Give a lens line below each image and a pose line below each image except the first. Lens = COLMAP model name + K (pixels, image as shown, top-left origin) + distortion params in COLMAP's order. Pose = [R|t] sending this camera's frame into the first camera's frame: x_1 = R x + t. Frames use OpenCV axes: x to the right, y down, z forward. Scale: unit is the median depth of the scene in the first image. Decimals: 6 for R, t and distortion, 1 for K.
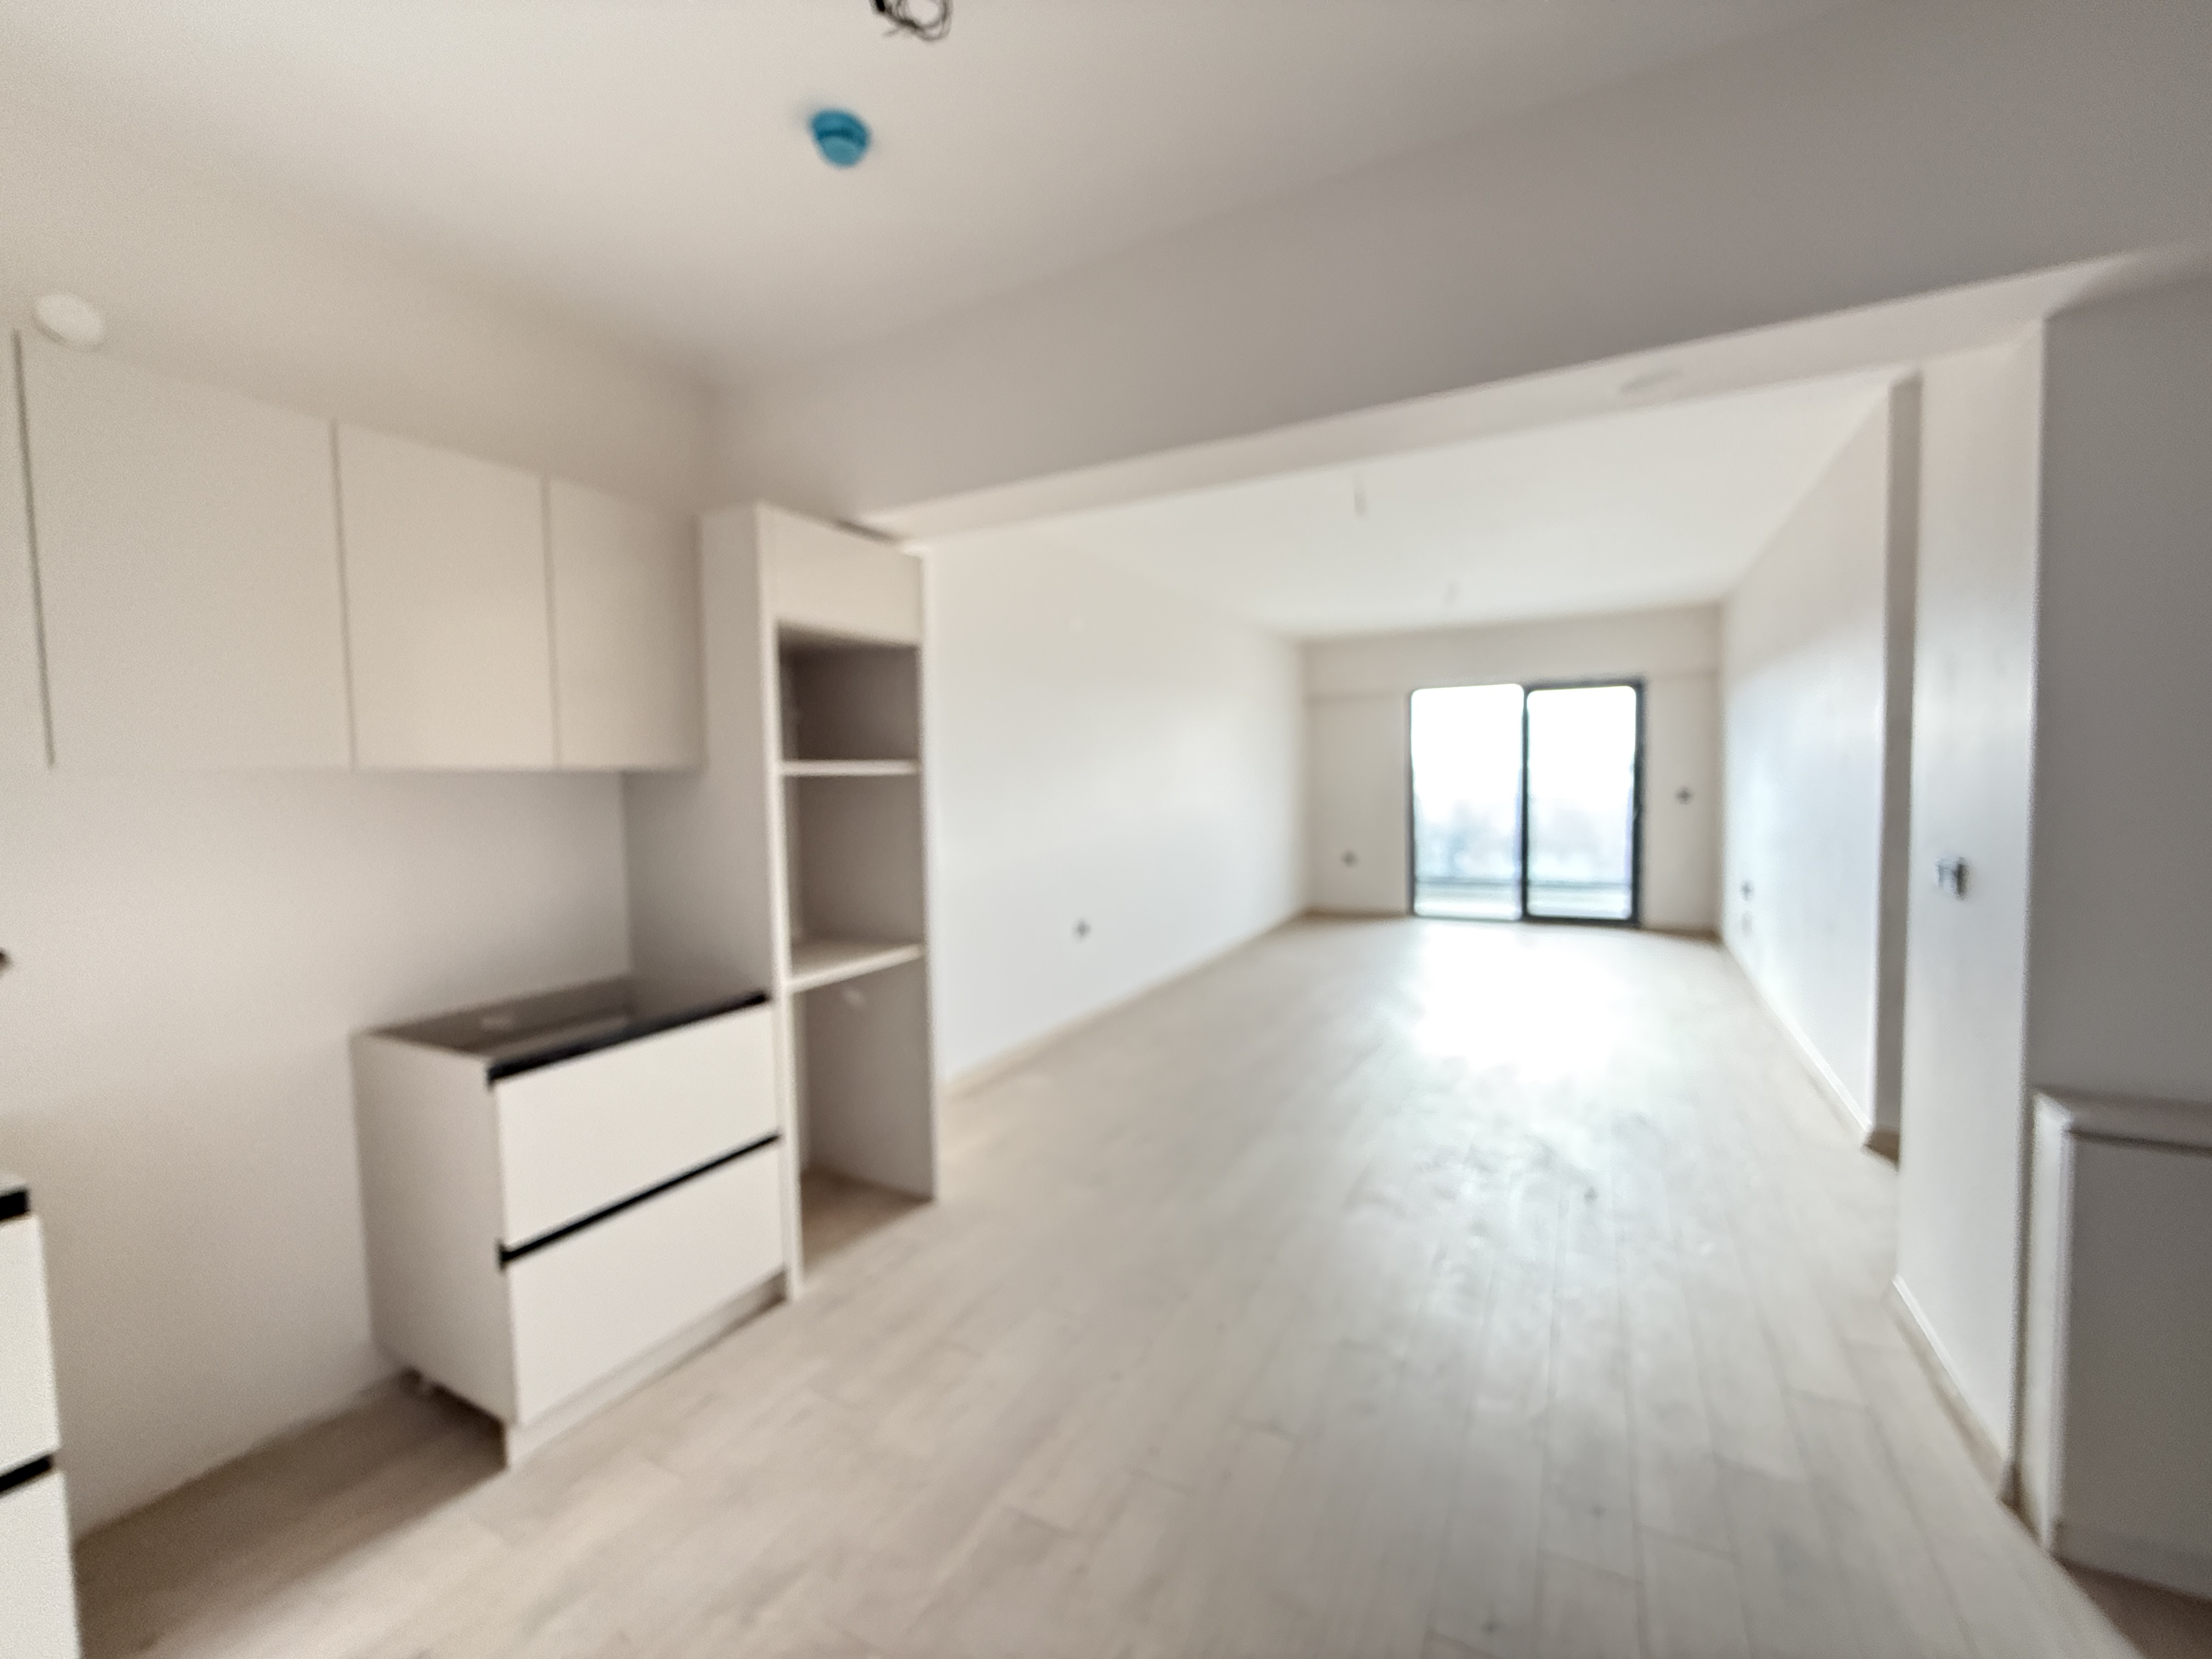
lens RADIAL K [[879.3, 0, 1044.8], [0, 879.3, 833.5], [0, 0, 1]] dist [0.004046, -0.000154]
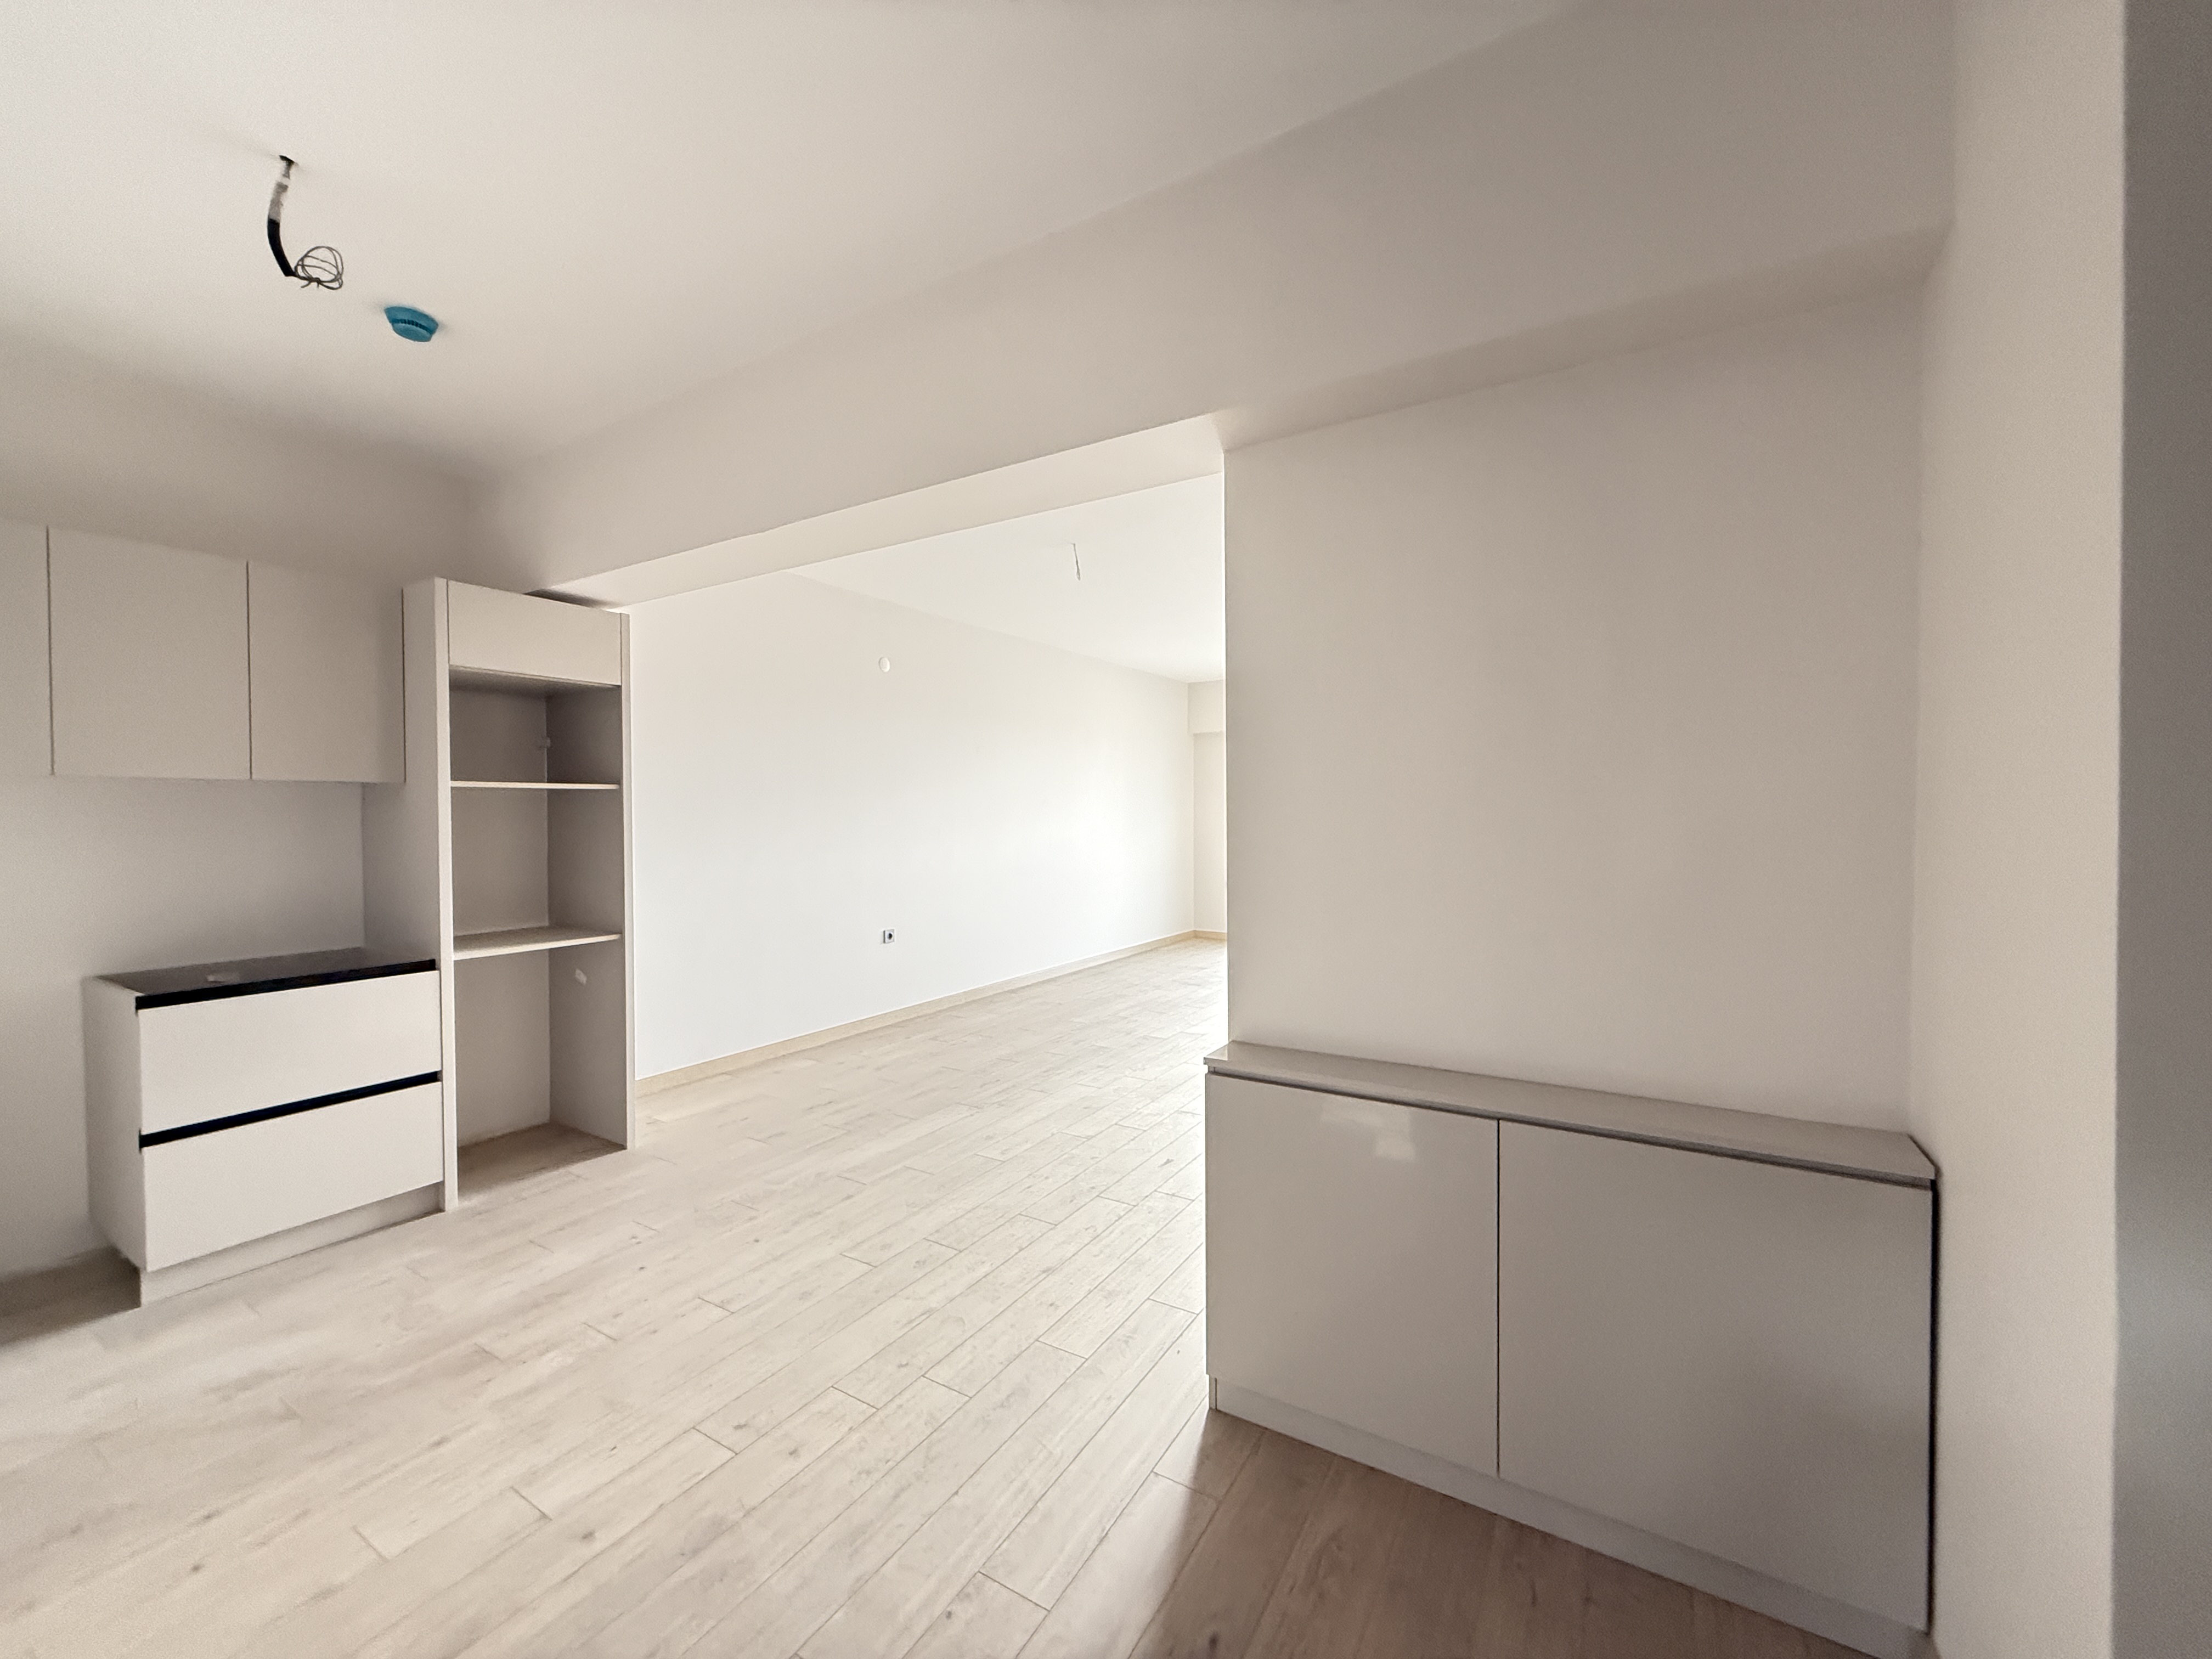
lens RADIAL K [[879.3, 0, 1089.3], [0, 879.3, 834.6], [0, 0, 1]] dist [0.004046, -0.000154]
pose [[0.997933, 0.016354, -0.062142, 0.624673], [-0.018380, 0.999313, -0.032182, 0.020702], [0.061573, 0.033258, 0.997548, -0.186195]]
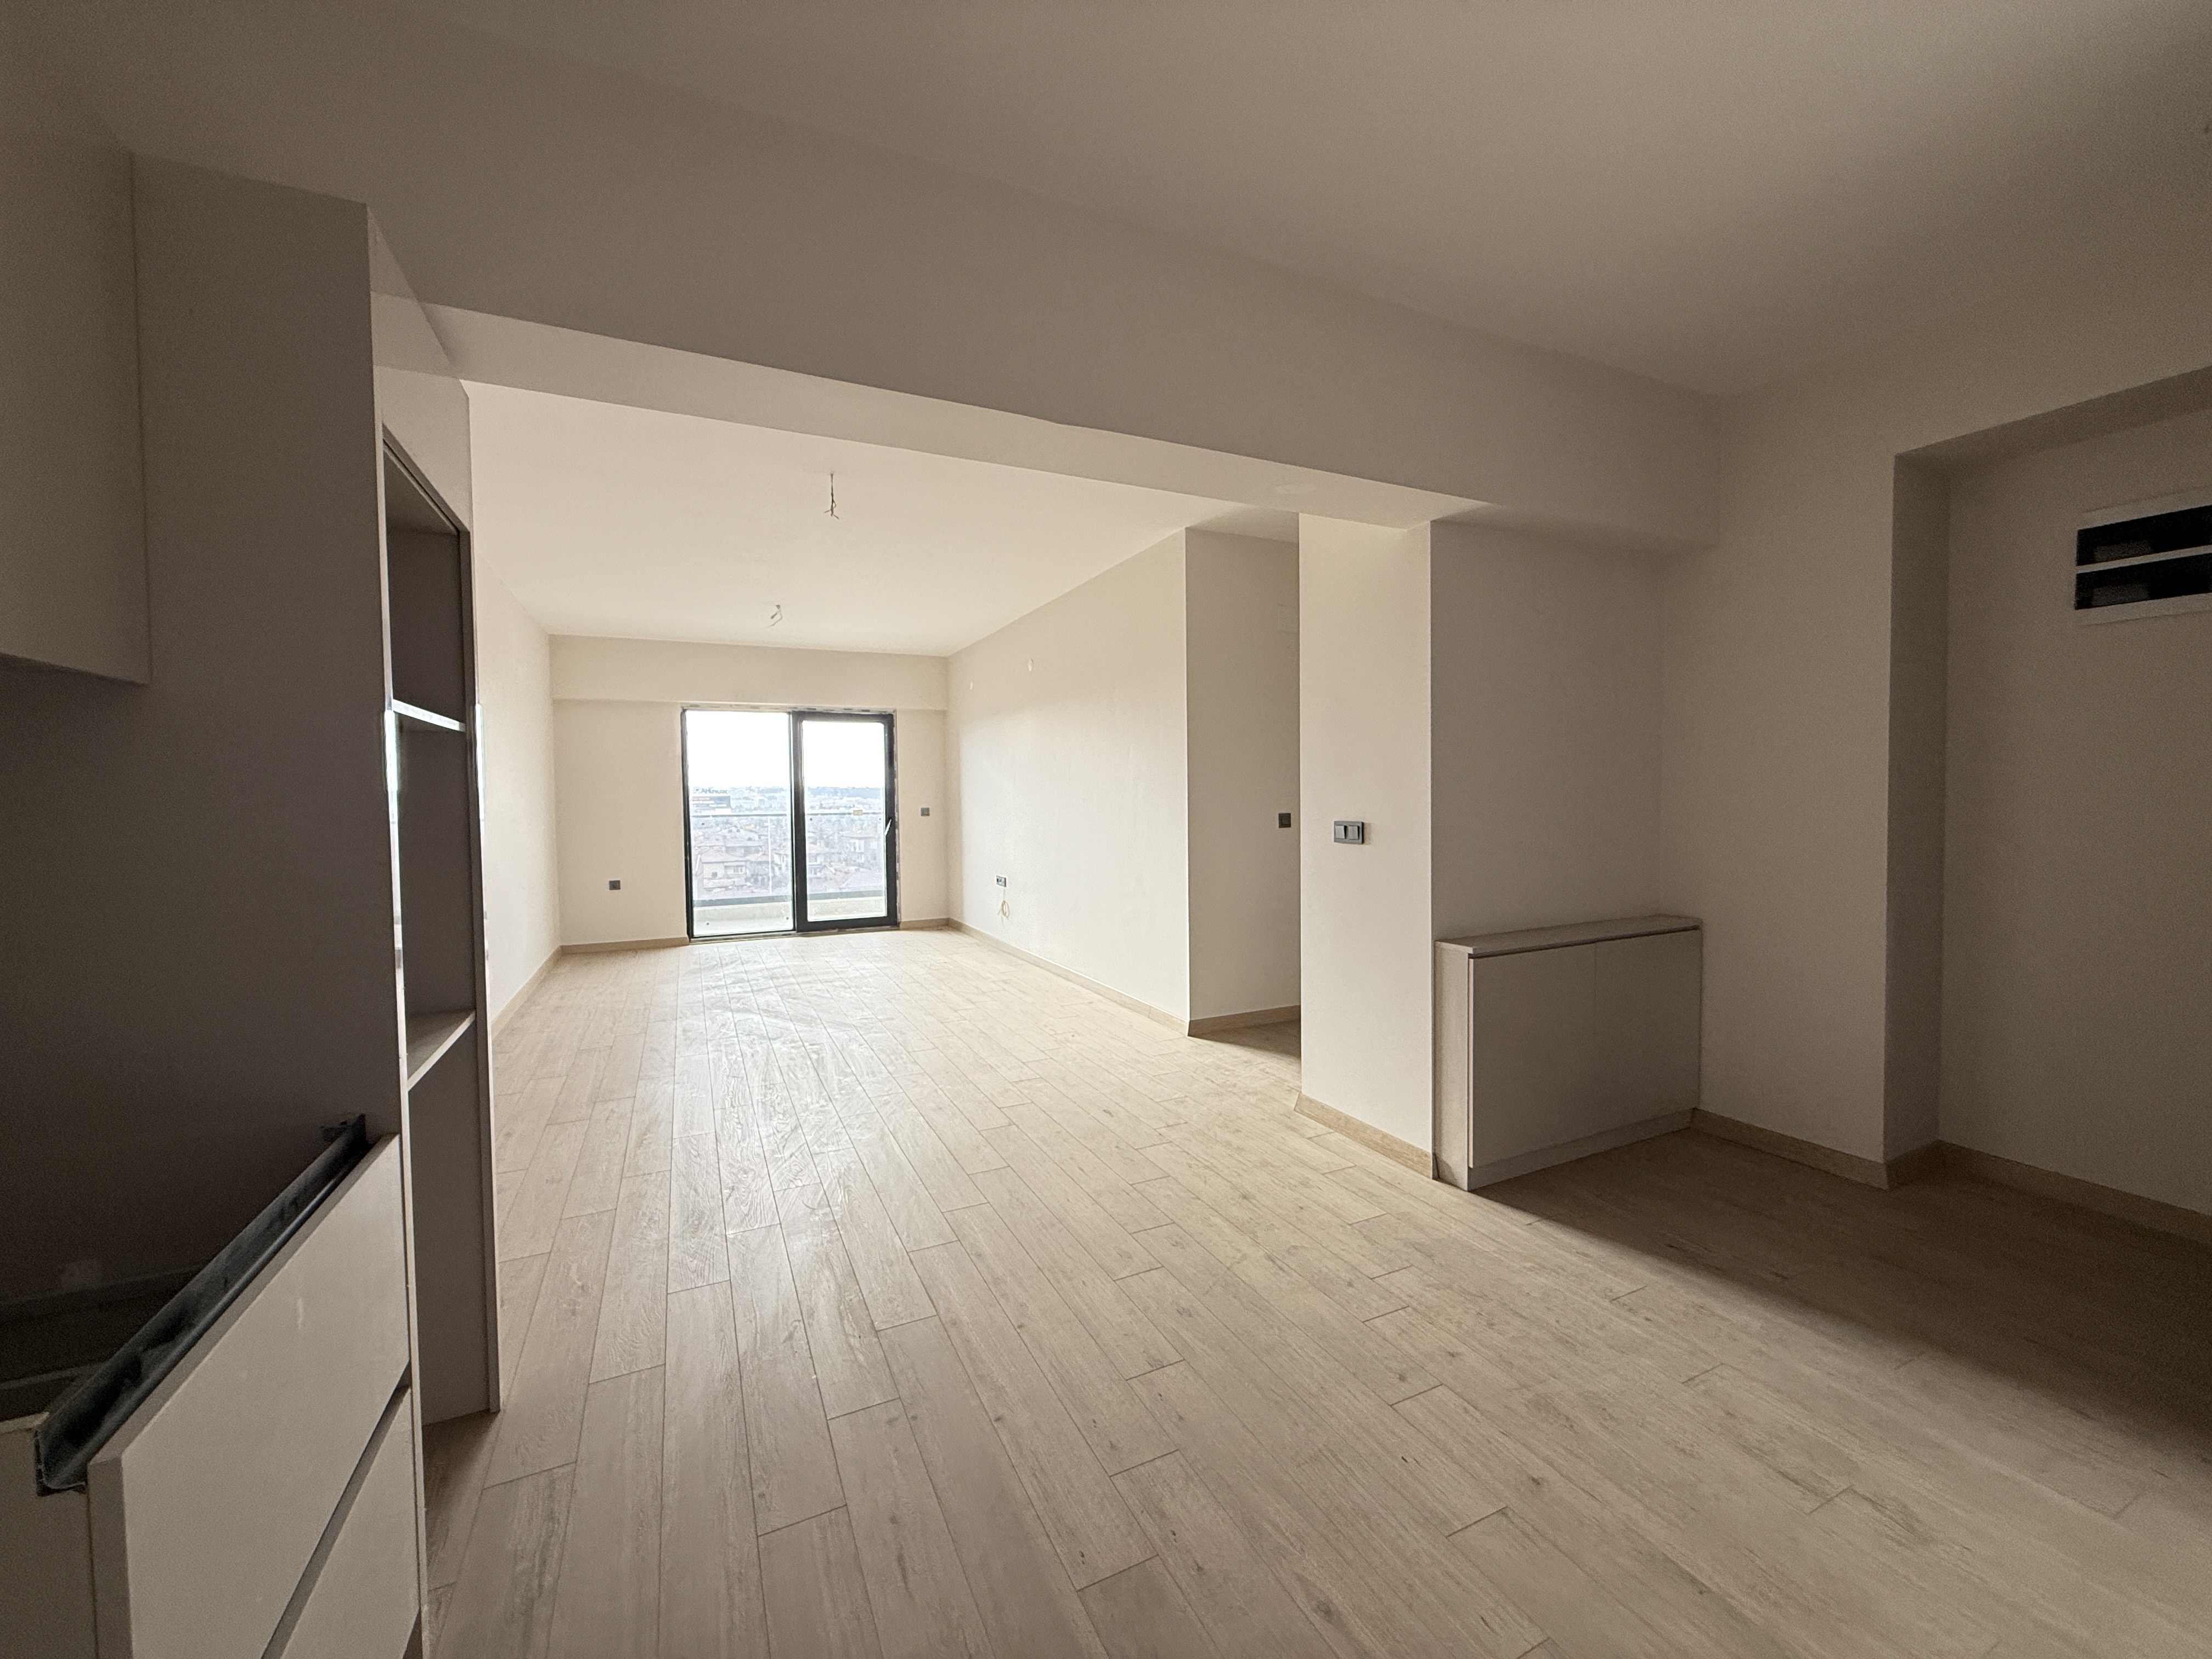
lens RADIAL K [[879.3, 0, 1109.2], [0, 879.3, 814.0], [0, 0, 1]] dist [0.004046, -0.000154]
pose [[0.583626, -0.001208, 0.812022, -0.422065], [0.045076, 0.998505, -0.030912, 0.030874], [-0.810771, 0.054644, 0.582808, 0.272064]]
